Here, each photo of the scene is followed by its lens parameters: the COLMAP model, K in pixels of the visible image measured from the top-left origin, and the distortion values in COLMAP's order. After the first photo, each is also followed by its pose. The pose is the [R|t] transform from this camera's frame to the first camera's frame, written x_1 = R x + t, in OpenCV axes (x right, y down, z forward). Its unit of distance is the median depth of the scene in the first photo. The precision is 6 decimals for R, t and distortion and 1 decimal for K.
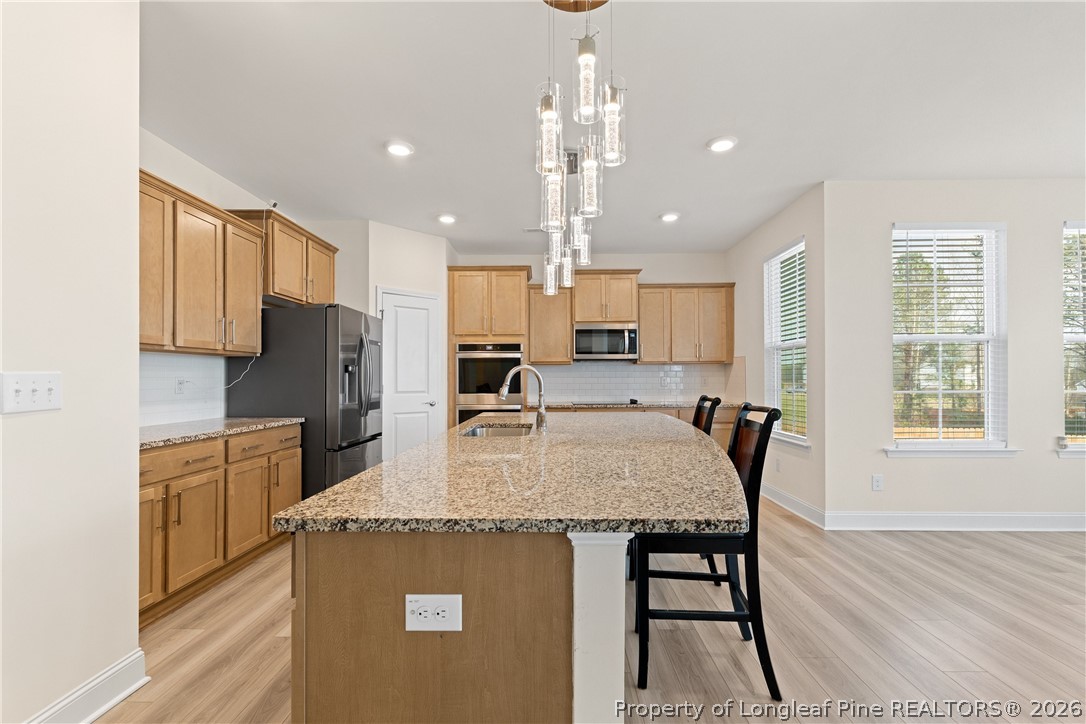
lens RADIAL K [[470.4, 0, 546.5], [0, 470.4, 365.8], [0, 0, 1]] dist [0.001843, 0.000325]
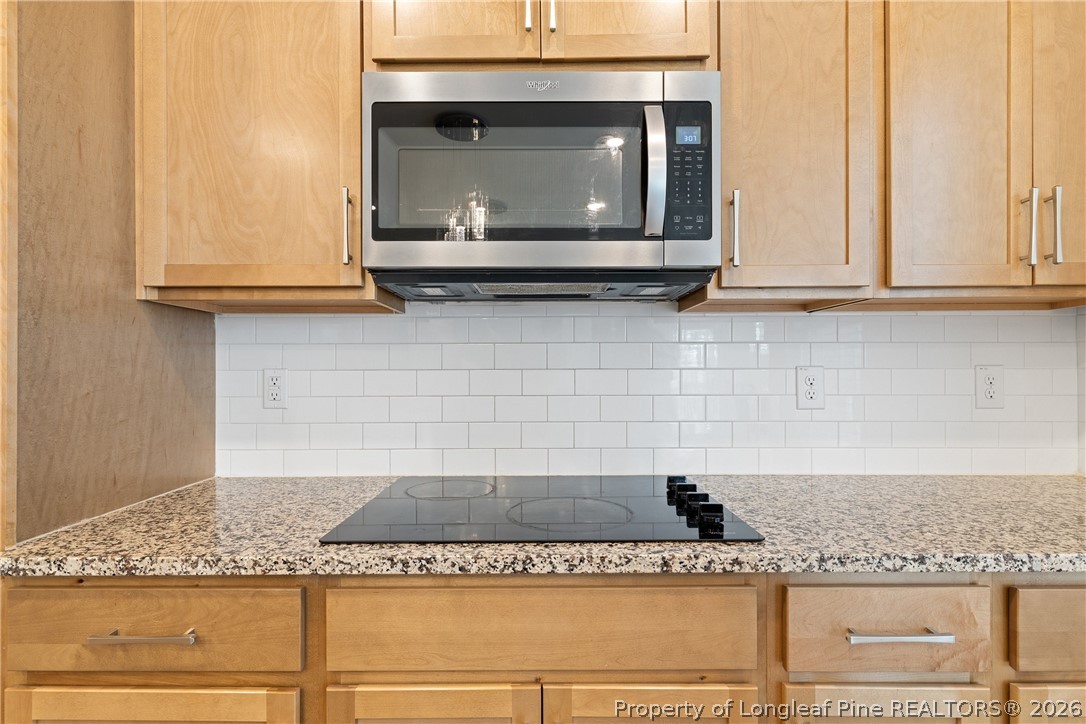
lens RADIAL K [[470.4, 0, 546.5], [0, 470.4, 365.8], [0, 0, 1]] dist [0.001843, 0.000325]
pose [[0.999858, 0.000554, 0.016858, 0.125813], [-0.000886, 0.999805, 0.019705, 0.019121], [-0.016844, -0.019717, 0.999664, 0.820758]]
